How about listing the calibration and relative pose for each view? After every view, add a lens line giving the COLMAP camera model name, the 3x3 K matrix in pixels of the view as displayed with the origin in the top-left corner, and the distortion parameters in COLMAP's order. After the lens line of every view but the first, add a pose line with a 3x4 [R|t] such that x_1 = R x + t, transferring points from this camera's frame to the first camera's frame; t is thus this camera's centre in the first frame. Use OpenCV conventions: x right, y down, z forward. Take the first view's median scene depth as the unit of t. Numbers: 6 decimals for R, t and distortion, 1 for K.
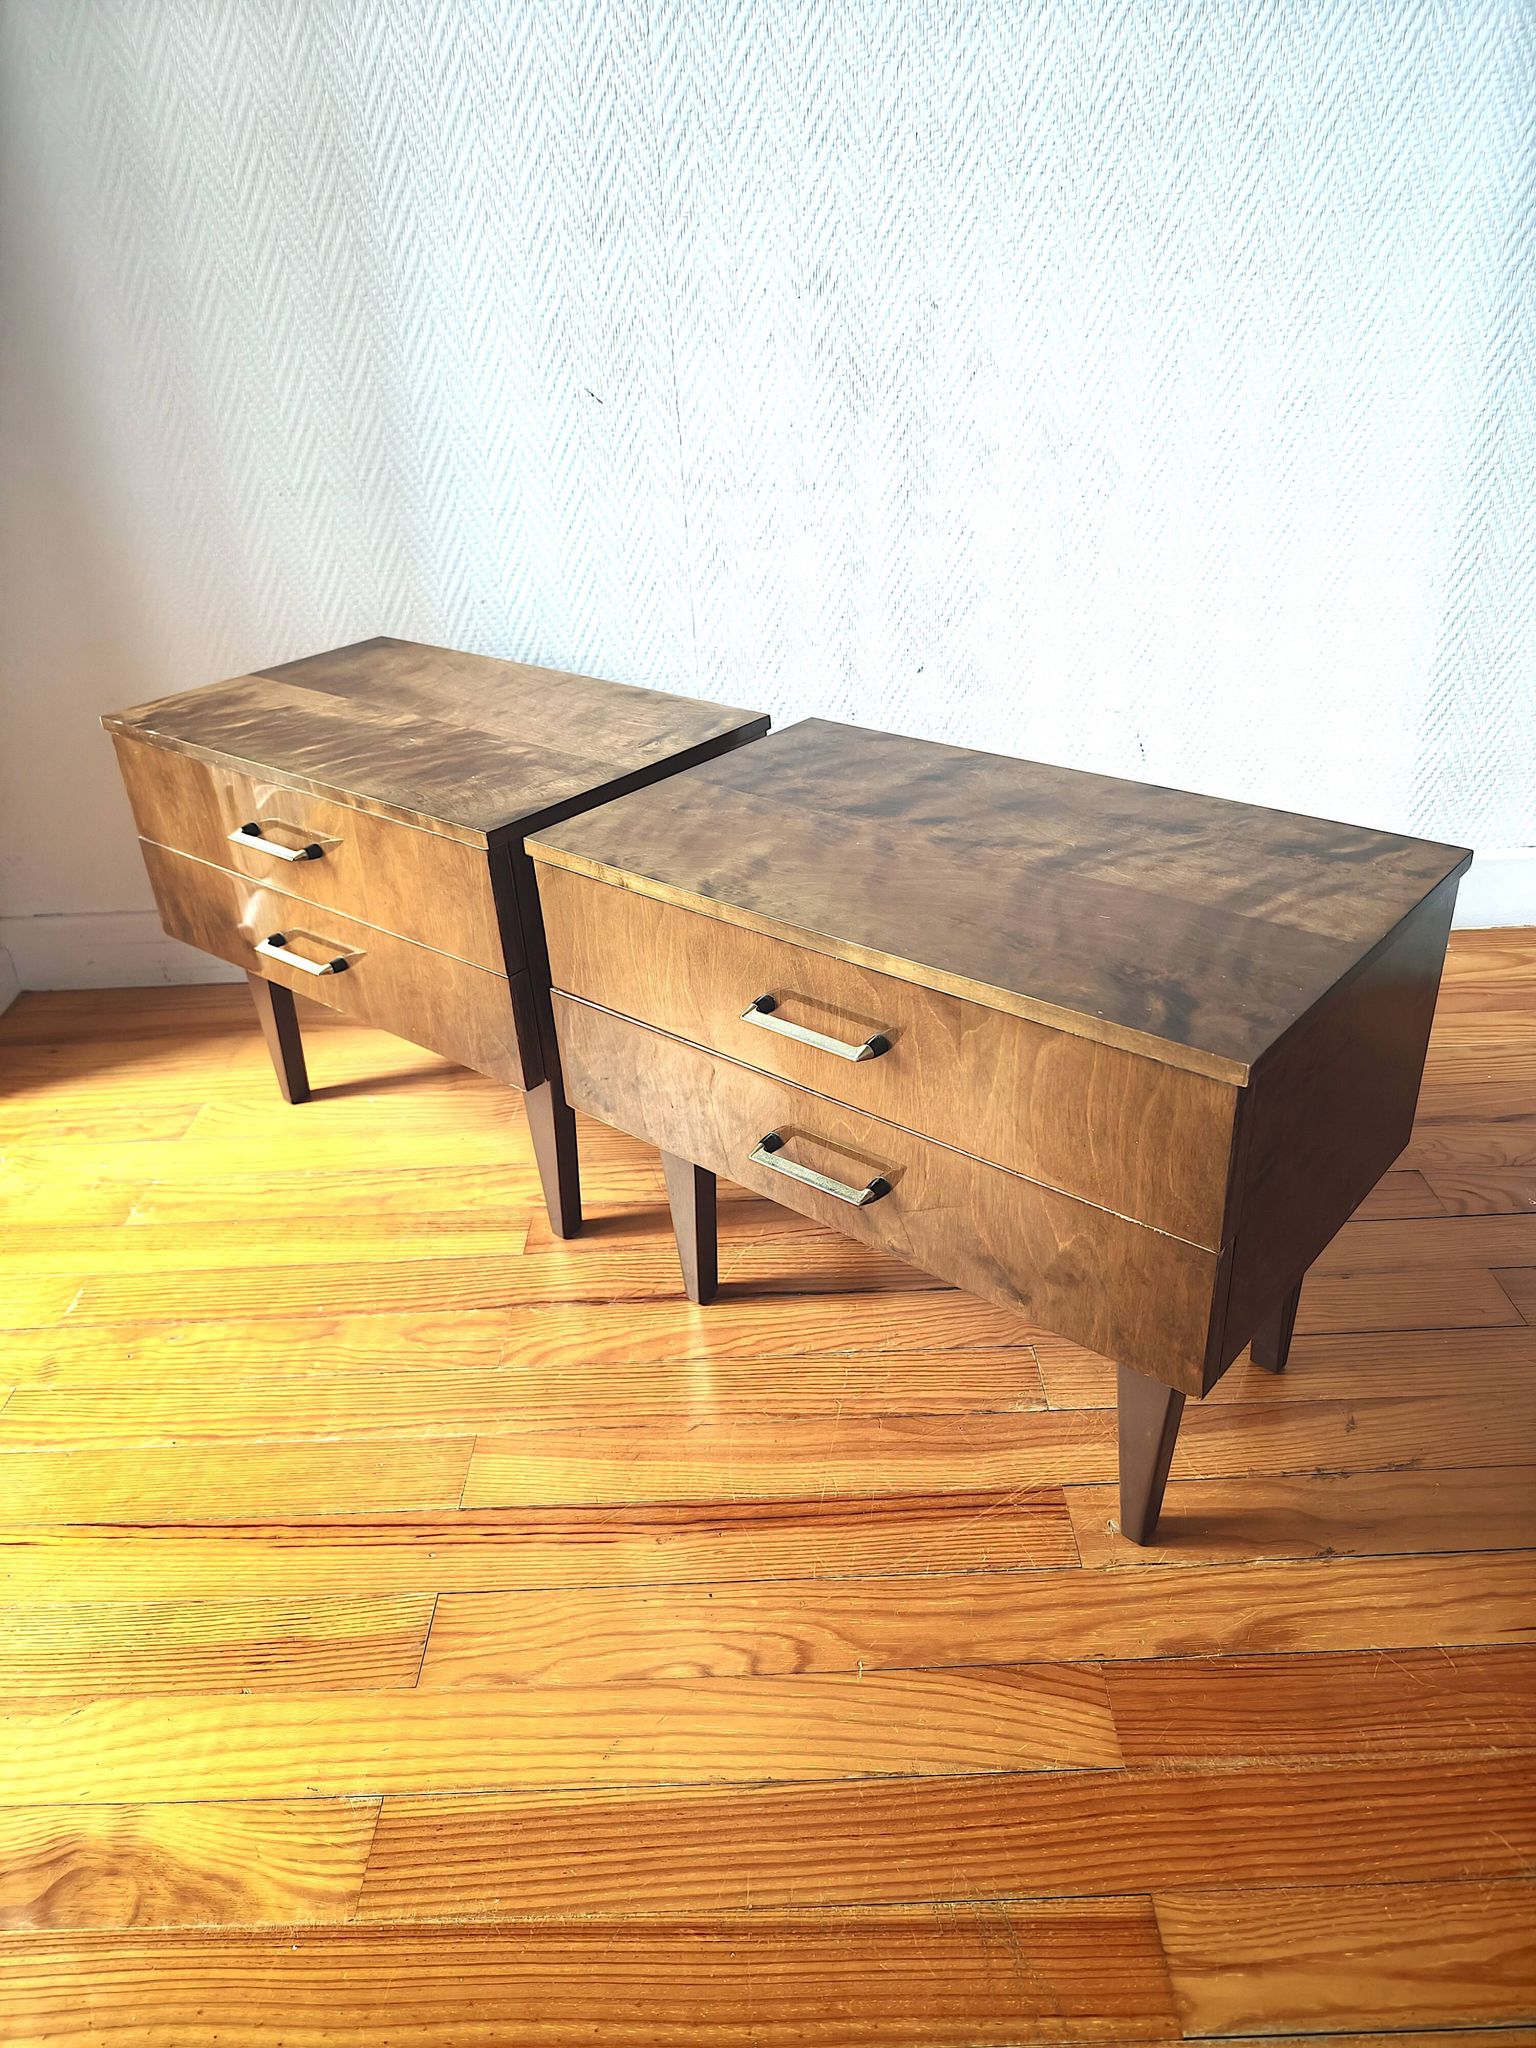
lens RADIAL K [[1430.7, 0, 778.2], [0, 1430.7, 1025.9], [0, 0, 1]] dist [0.007517, -0.025231]
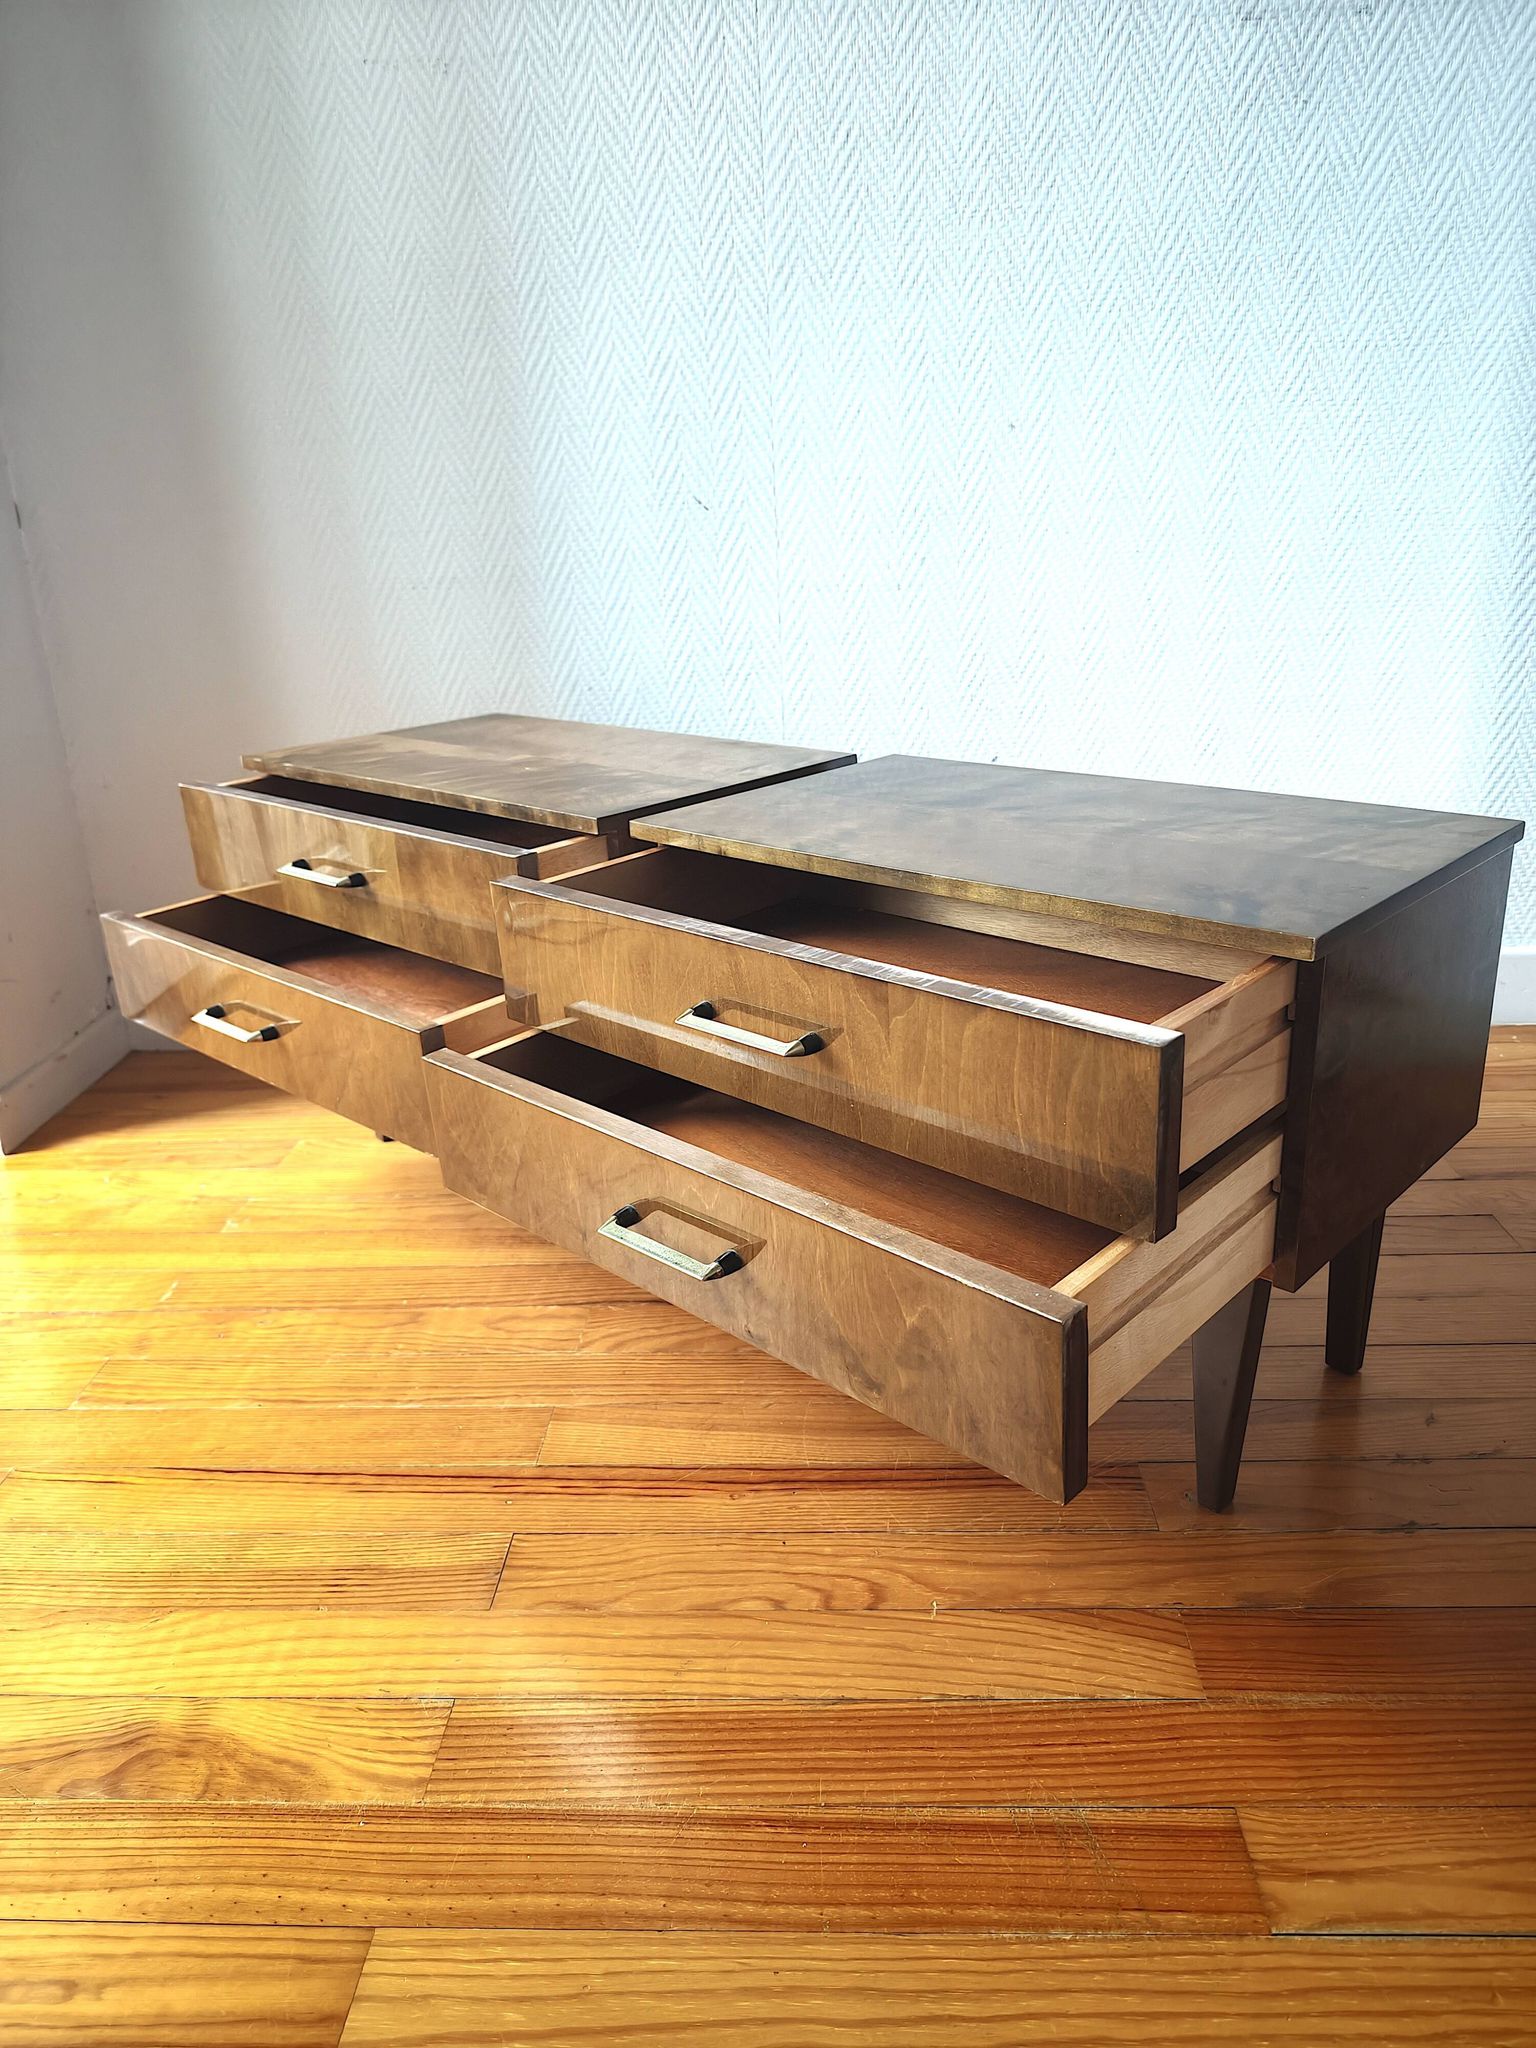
lens RADIAL K [[1430.7, 0, 777.6], [0, 1430.7, 1028.0], [0, 0, 1]] dist [0.007517, -0.025231]
pose [[0.998728, 0.025574, -0.043453, -0.013809], [-0.031827, 0.988185, -0.149924, 0.153146], [0.039106, 0.151116, 0.987742, -0.034117]]
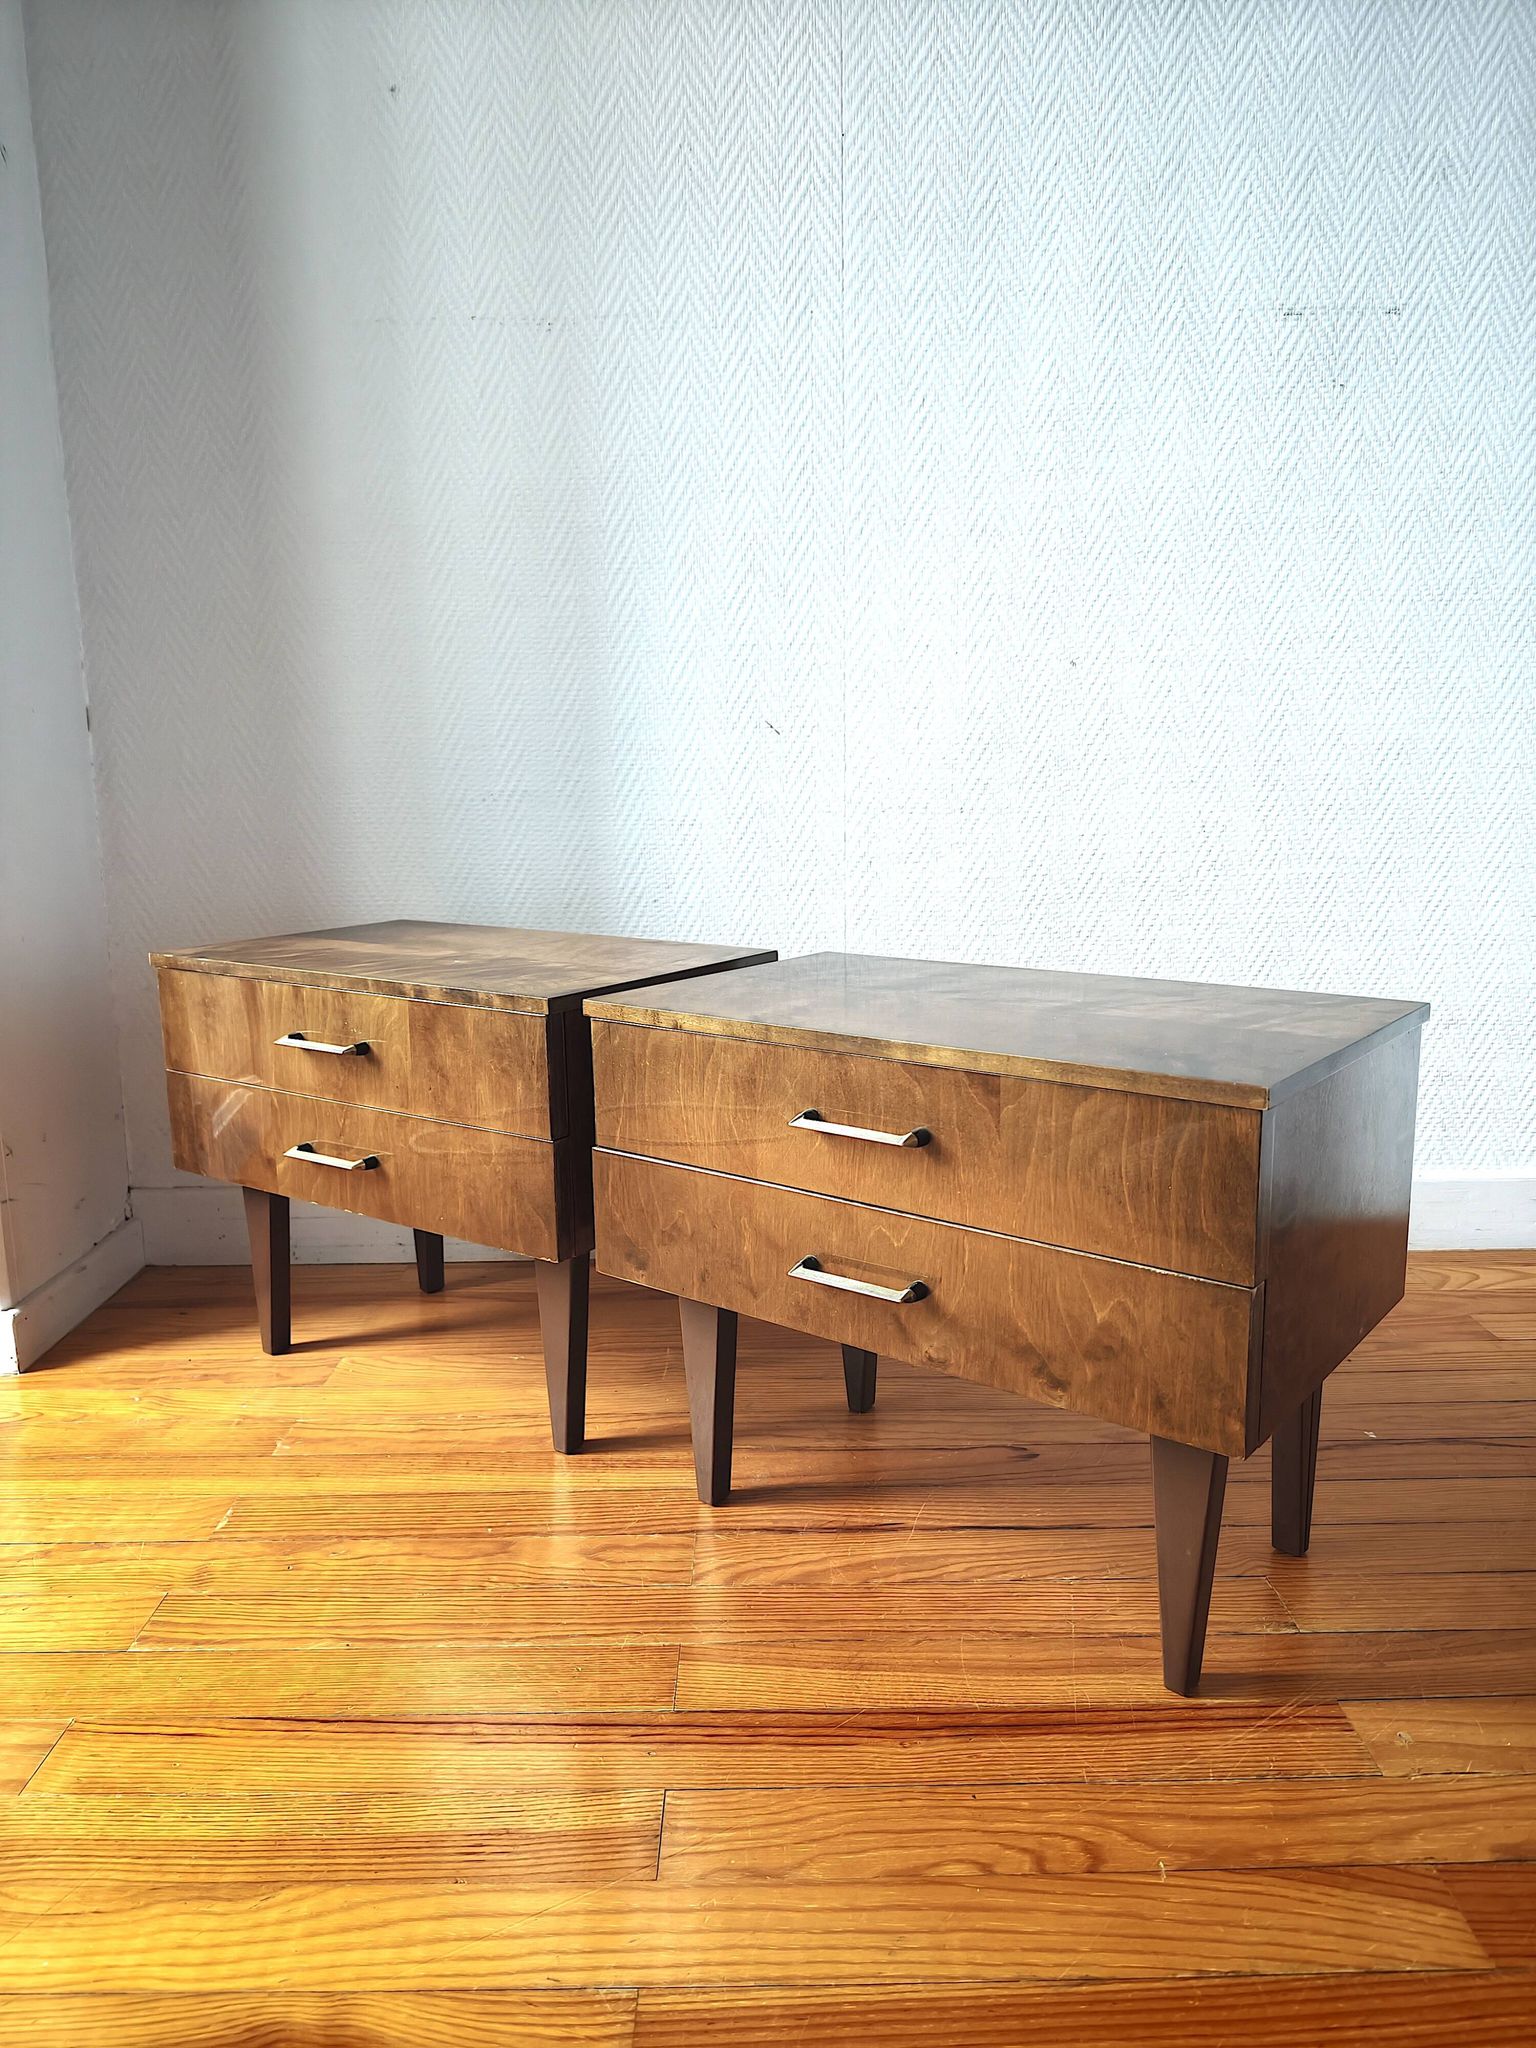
lens RADIAL K [[1430.7, 0, 772.8], [0, 1430.7, 1028.2], [0, 0, 1]] dist [0.007517, -0.025231]
pose [[0.999416, 0.034059, 0.002859, -0.152642], [-0.031361, 0.947082, -0.319456, 0.185121], [-0.013588, 0.319180, 0.947597, 0.000986]]
